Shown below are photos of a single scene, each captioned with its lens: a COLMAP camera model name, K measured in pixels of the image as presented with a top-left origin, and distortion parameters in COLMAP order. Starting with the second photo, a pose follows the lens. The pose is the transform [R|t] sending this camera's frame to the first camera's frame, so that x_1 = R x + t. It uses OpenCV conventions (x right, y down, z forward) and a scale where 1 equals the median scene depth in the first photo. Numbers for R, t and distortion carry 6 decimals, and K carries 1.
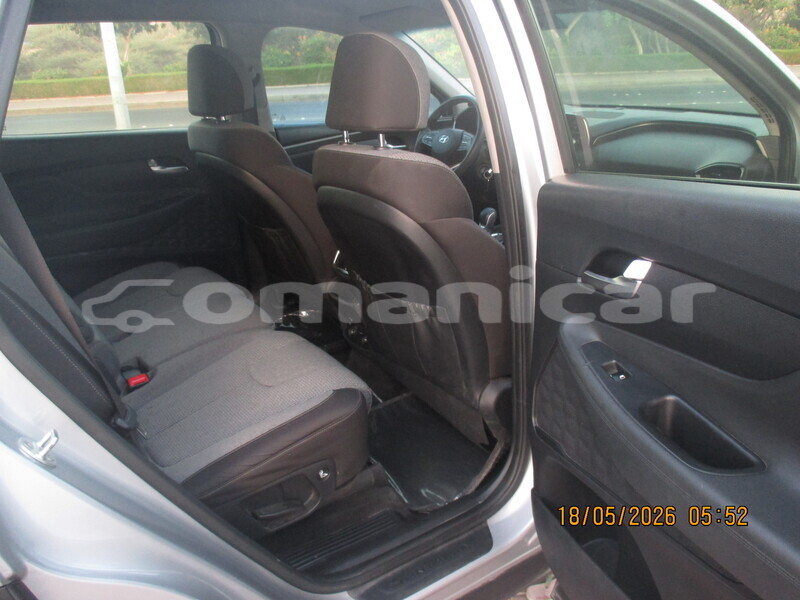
lens RADIAL K [[662.1, 0, 404.9], [0, 662.1, 295.4], [0, 0, 1]] dist [-0.017560, -0.015183]
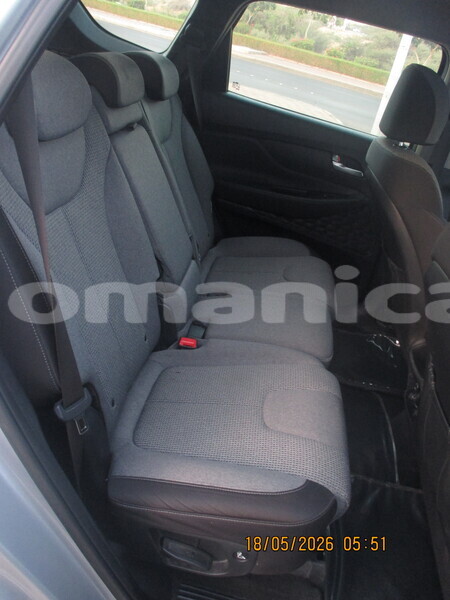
lens RADIAL K [[496.5, 0, 233.5], [0, 496.5, 300.8], [0, 0, 1]] dist [-0.017560, -0.015183]
pose [[0.720251, 0.490979, -0.490080, 0.016799], [-0.442630, 0.869222, 0.220301, -0.102379], [0.534151, 0.058252, 0.843380, 0.227525]]
